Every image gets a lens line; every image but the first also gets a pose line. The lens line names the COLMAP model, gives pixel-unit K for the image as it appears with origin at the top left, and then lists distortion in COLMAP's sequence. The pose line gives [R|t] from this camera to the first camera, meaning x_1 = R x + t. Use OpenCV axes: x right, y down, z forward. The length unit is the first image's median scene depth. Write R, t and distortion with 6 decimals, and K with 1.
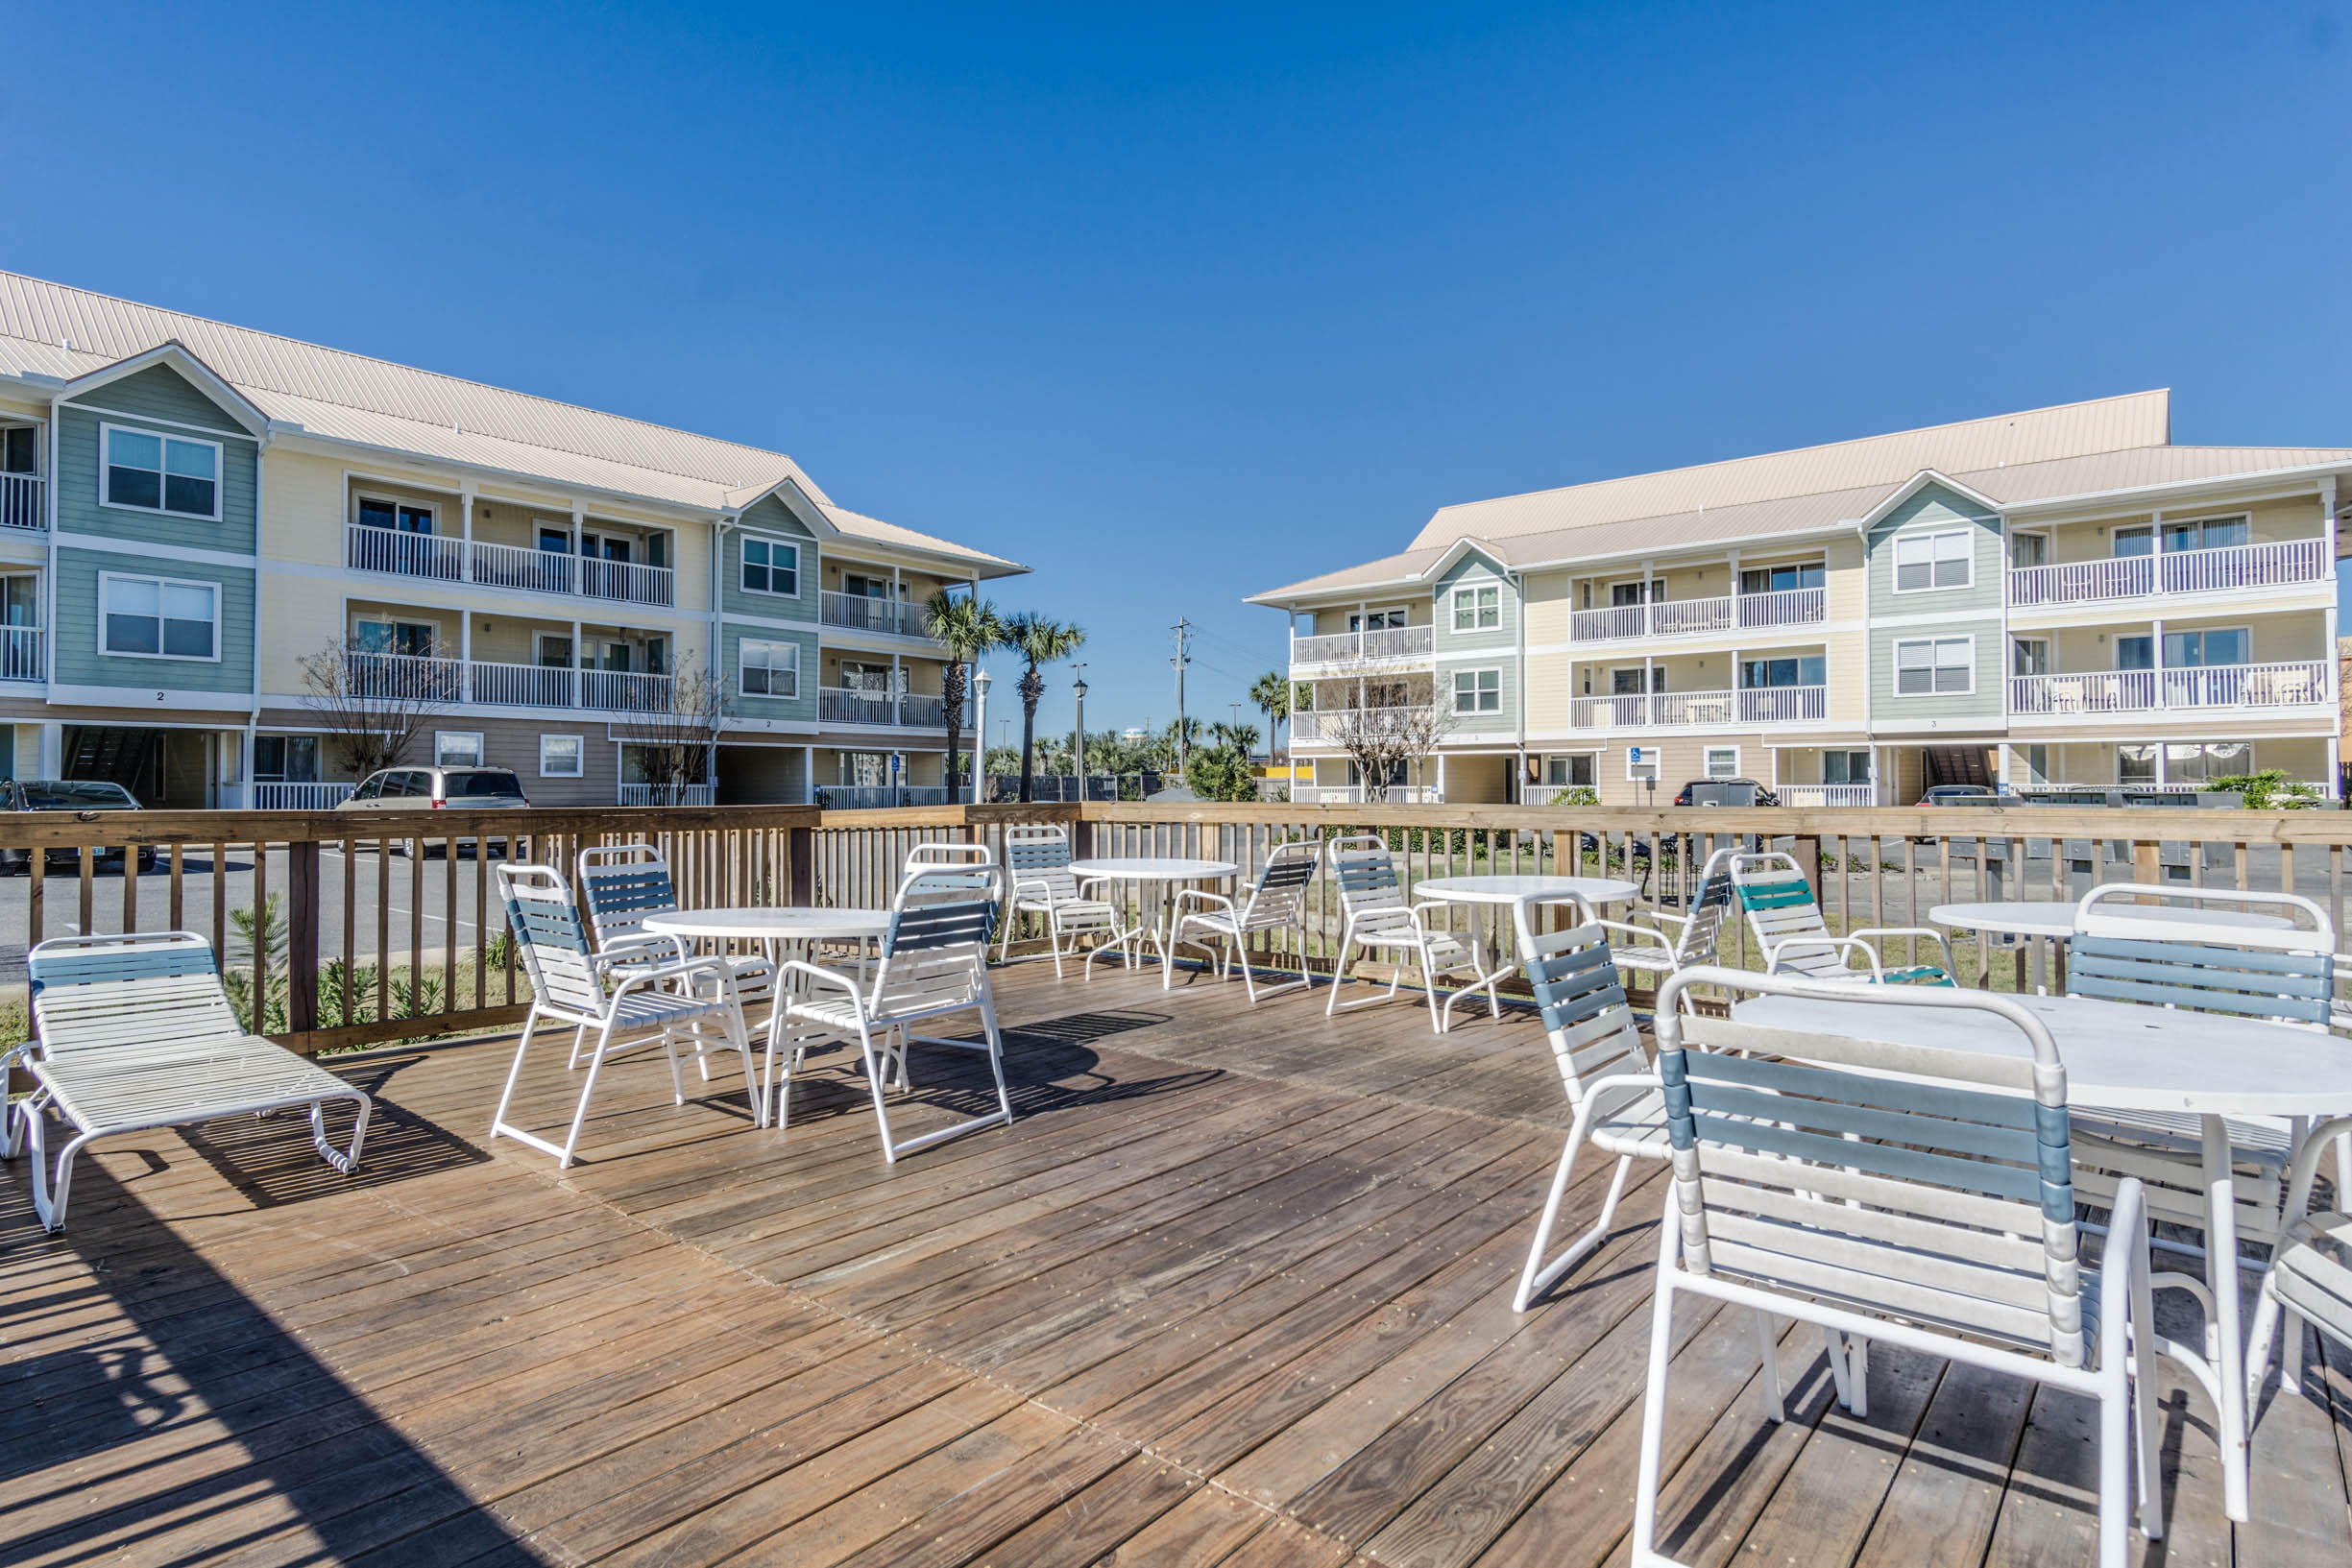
lens RADIAL K [[1241.1, 0, 1172.4], [0, 1241.1, 778.1], [0, 0, 1]] dist [0.005822, 0.002750]
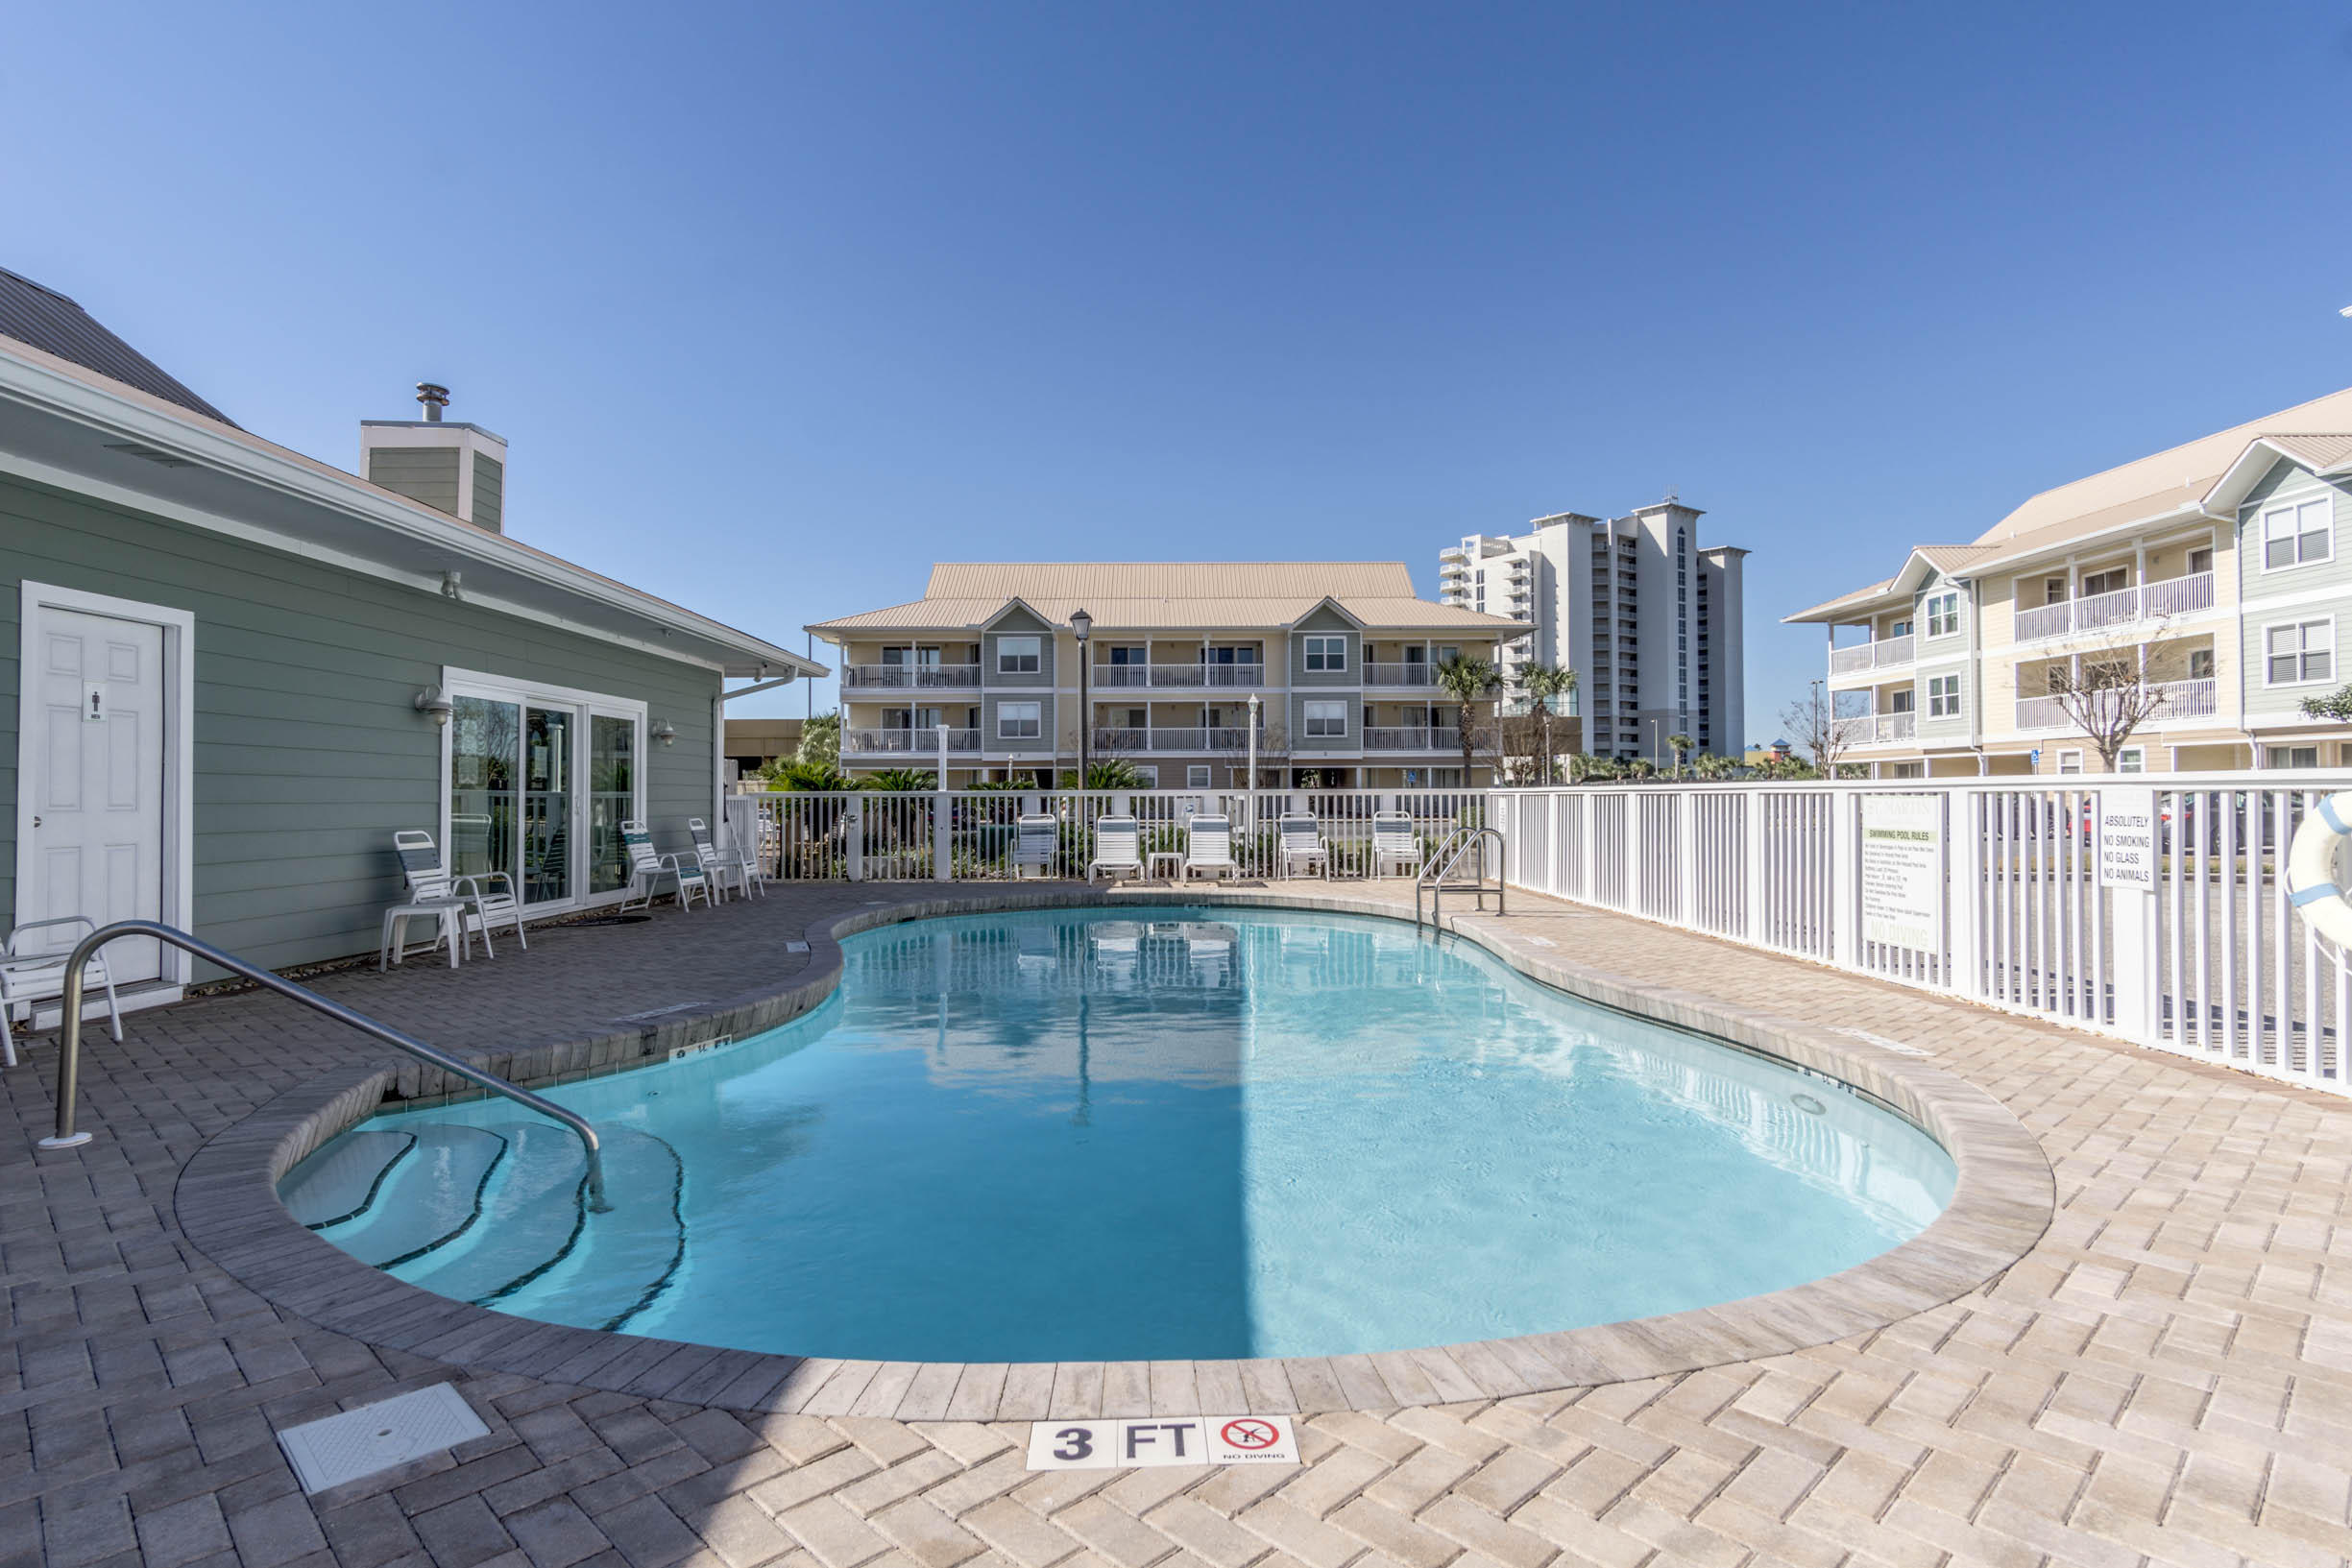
lens RADIAL K [[1241.1, 0, 1172.4], [0, 1241.1, 778.1], [0, 0, 1]] dist [0.005822, 0.002750]
pose [[0.663697, -0.014194, -0.747867, 0.712678], [0.012540, 0.999891, -0.007849, -0.002940], [0.747896, -0.004169, 0.663803, -0.187016]]
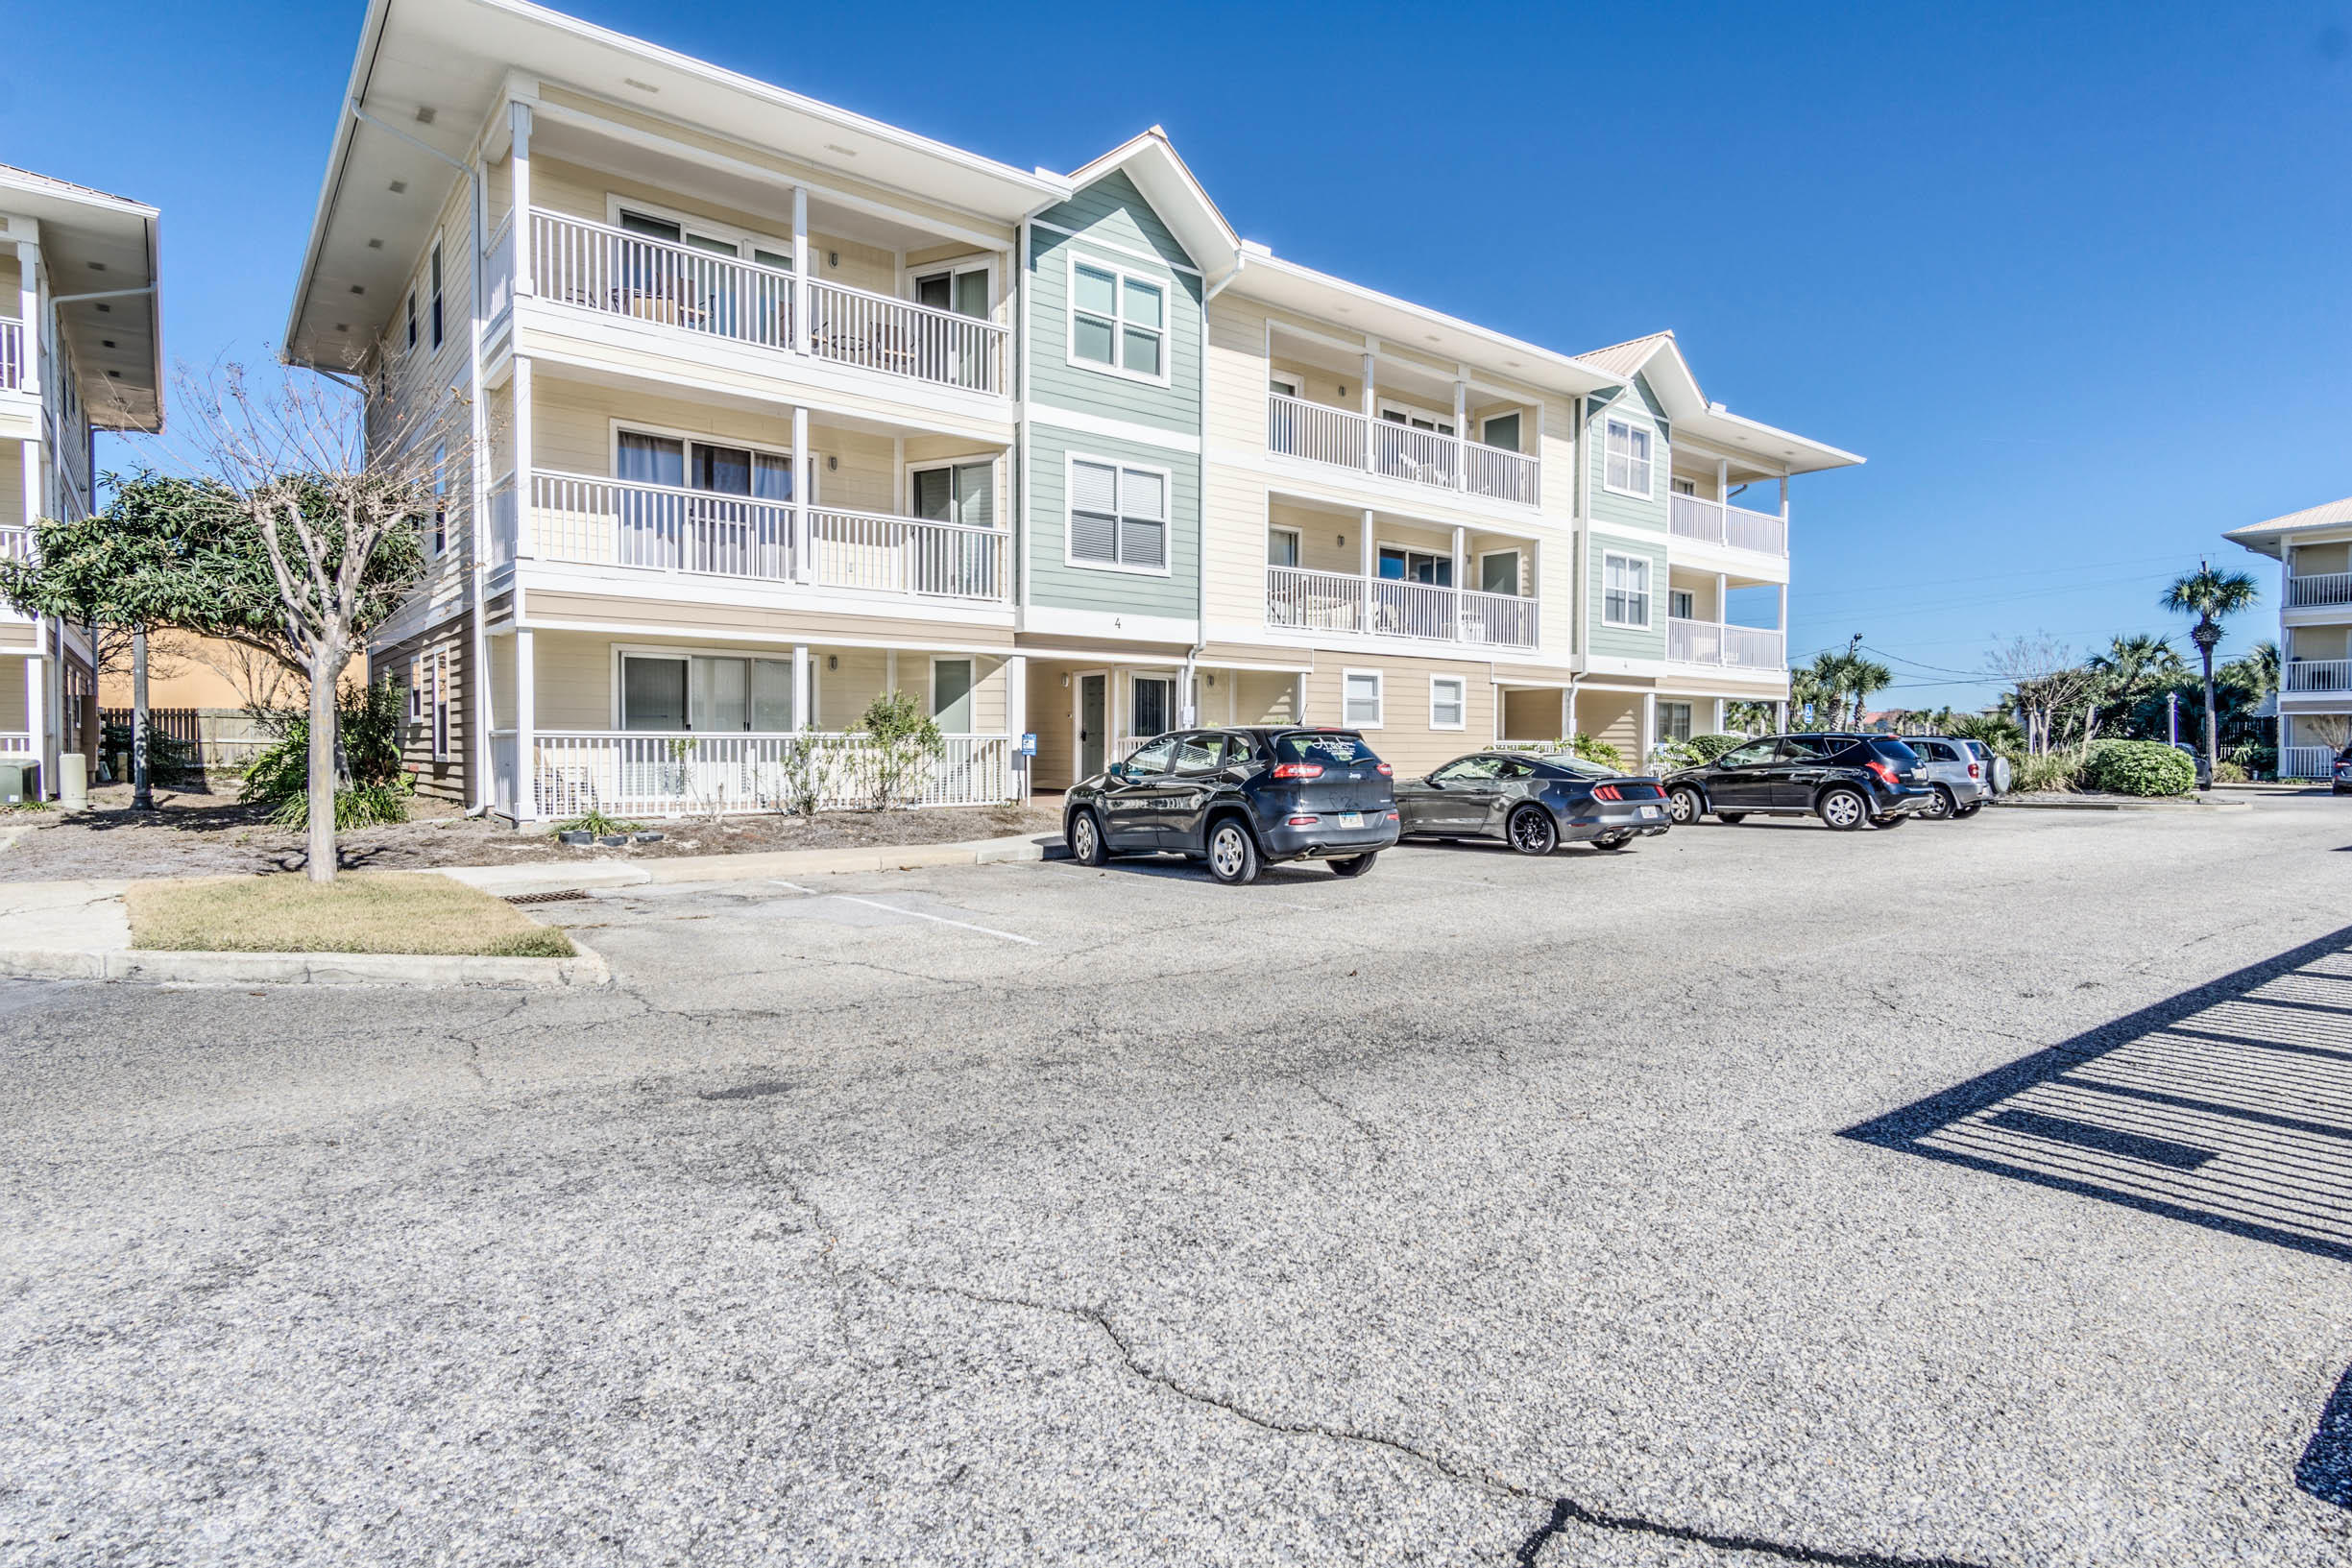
lens RADIAL K [[1273.6, 0, 1176.0], [0, 1273.6, 784.0], [0, 0, 1]] dist [0.000418, 0.000646]
pose [[0.180803, -0.024754, 0.983208, -0.219636], [-0.006873, 0.999627, 0.026431, 0.011570], [-0.983495, -0.011537, 0.180566, 1.093105]]
